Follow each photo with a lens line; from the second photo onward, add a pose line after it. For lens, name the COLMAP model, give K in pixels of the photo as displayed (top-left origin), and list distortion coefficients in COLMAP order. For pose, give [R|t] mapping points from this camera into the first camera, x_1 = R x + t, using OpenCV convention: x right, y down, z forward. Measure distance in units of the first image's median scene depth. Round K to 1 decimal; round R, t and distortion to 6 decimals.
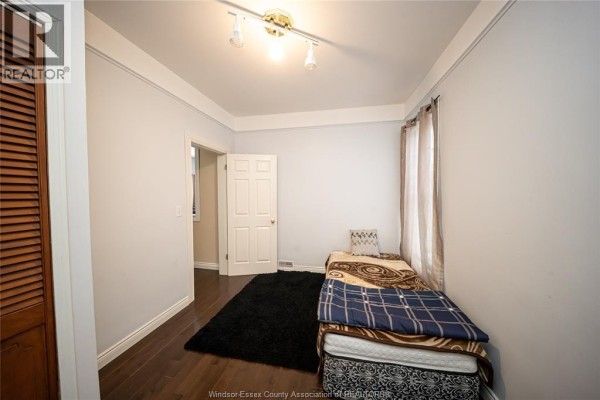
lens RADIAL K [[223.4, 0, 300.0], [0, 223.4, 200.0], [0, 0, 1]] dist [-0.000267, -0.005730]
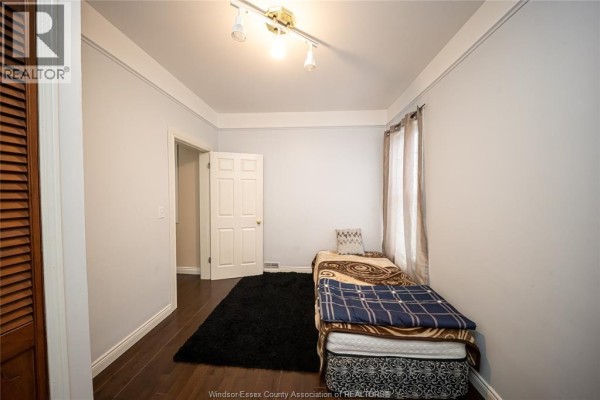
lens RADIAL K [[223.4, 0, 300.0], [0, 223.4, 200.0], [0, 0, 1]] dist [-0.000267, -0.005730]
pose [[0.990551, 0.002941, 0.137110, -0.119078], [-0.002876, 0.999996, -0.000676, -0.002213], [-0.137111, 0.000275, 0.990556, 0.011672]]
